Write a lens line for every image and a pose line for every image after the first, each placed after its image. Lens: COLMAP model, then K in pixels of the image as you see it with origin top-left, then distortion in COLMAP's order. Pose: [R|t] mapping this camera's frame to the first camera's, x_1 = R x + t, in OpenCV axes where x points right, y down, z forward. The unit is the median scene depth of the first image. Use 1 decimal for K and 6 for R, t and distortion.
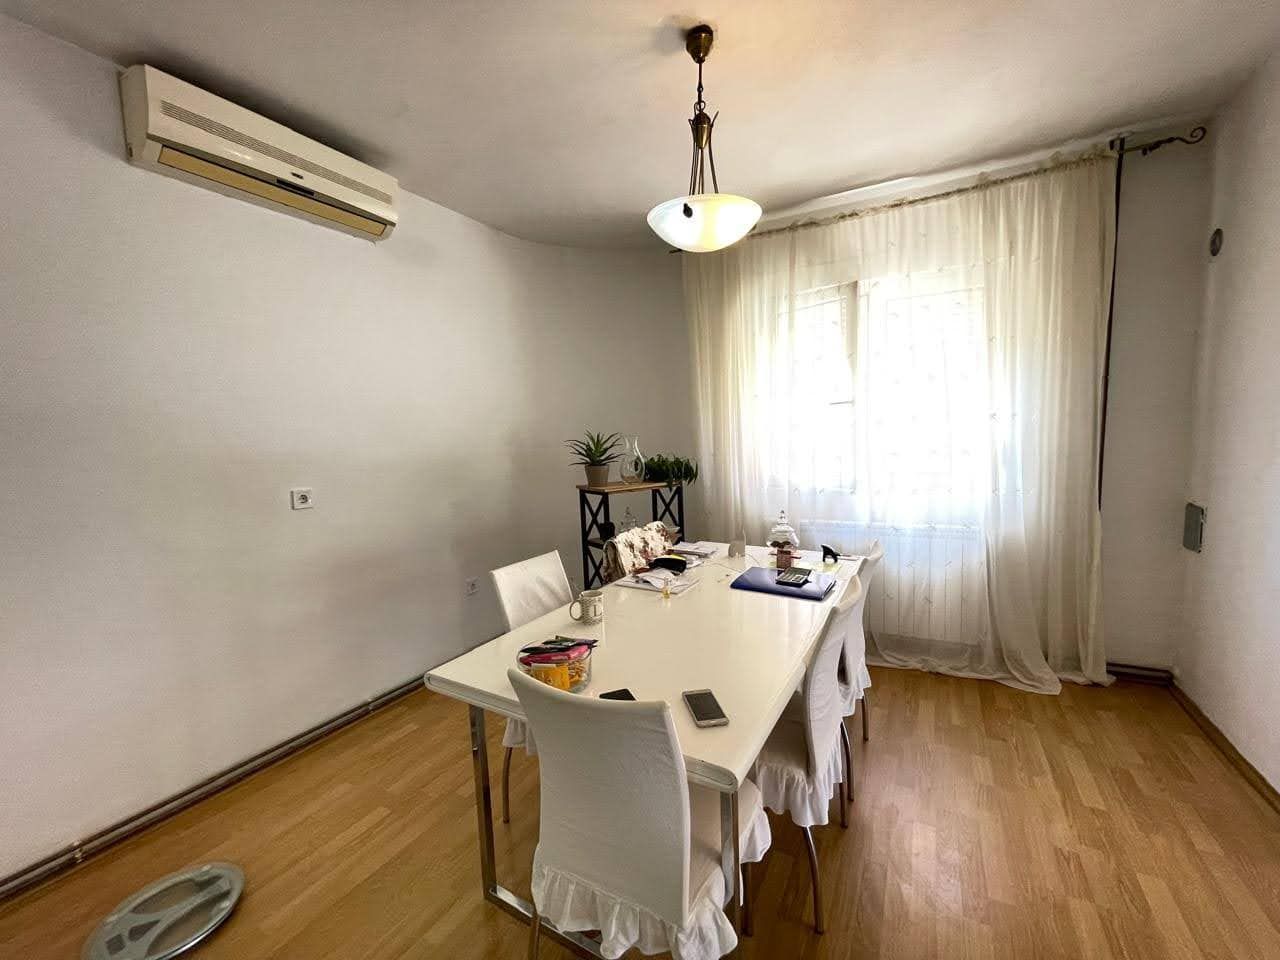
lens RADIAL K [[511.1, 0, 640.0], [0, 511.1, 480.0], [0, 0, 1]] dist [0.000213, -0.000023]
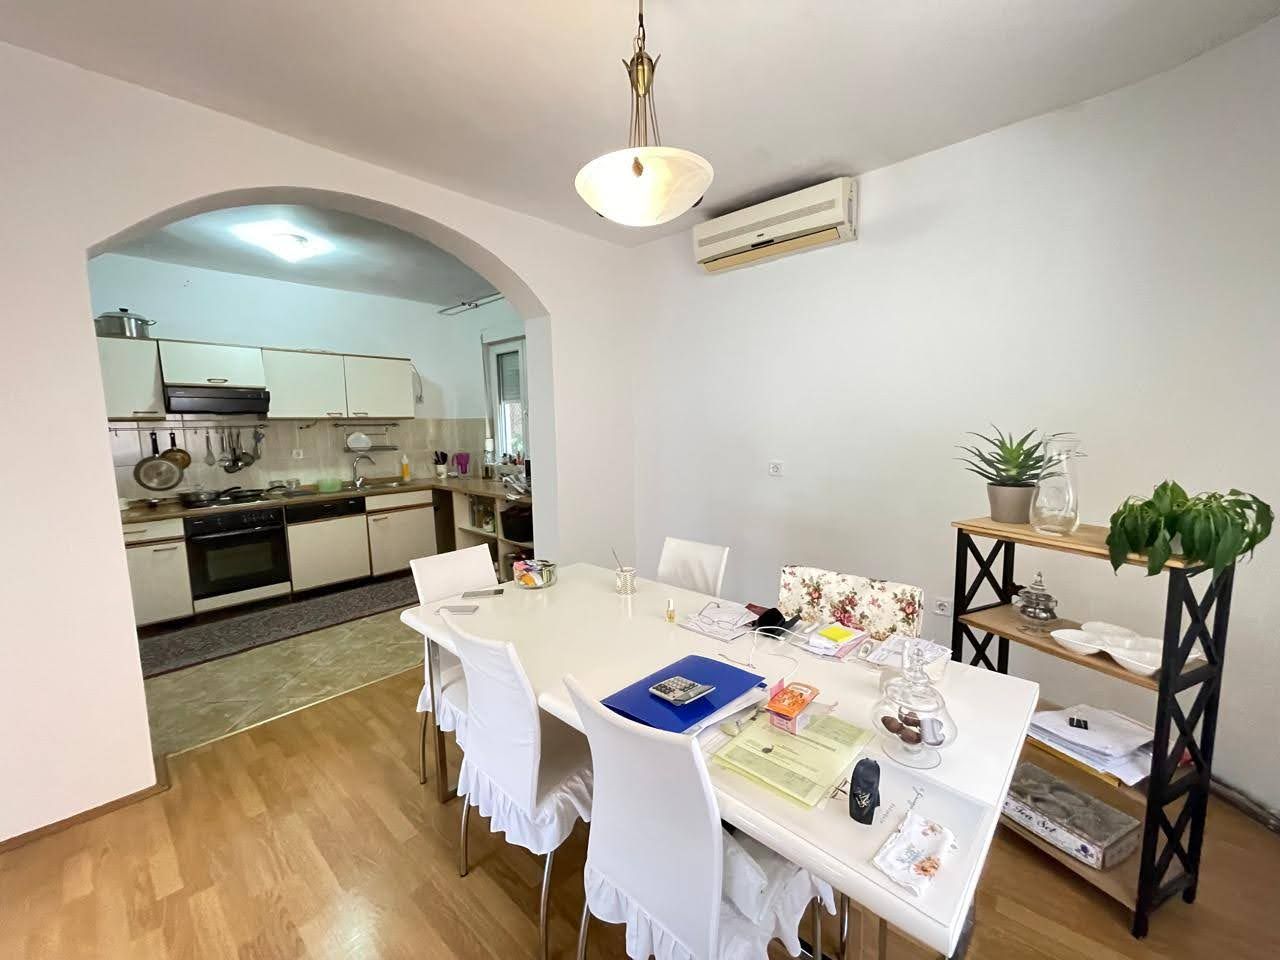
lens RADIAL K [[511.1, 0, 640.0], [0, 511.1, 480.0], [0, 0, 1]] dist [0.000213, -0.000023]
pose [[-0.219088, 0.143481, -0.965098, 0.815435], [-0.071774, 0.984079, 0.162596, -0.140641], [0.973062, 0.104892, -0.205302, 1.012566]]
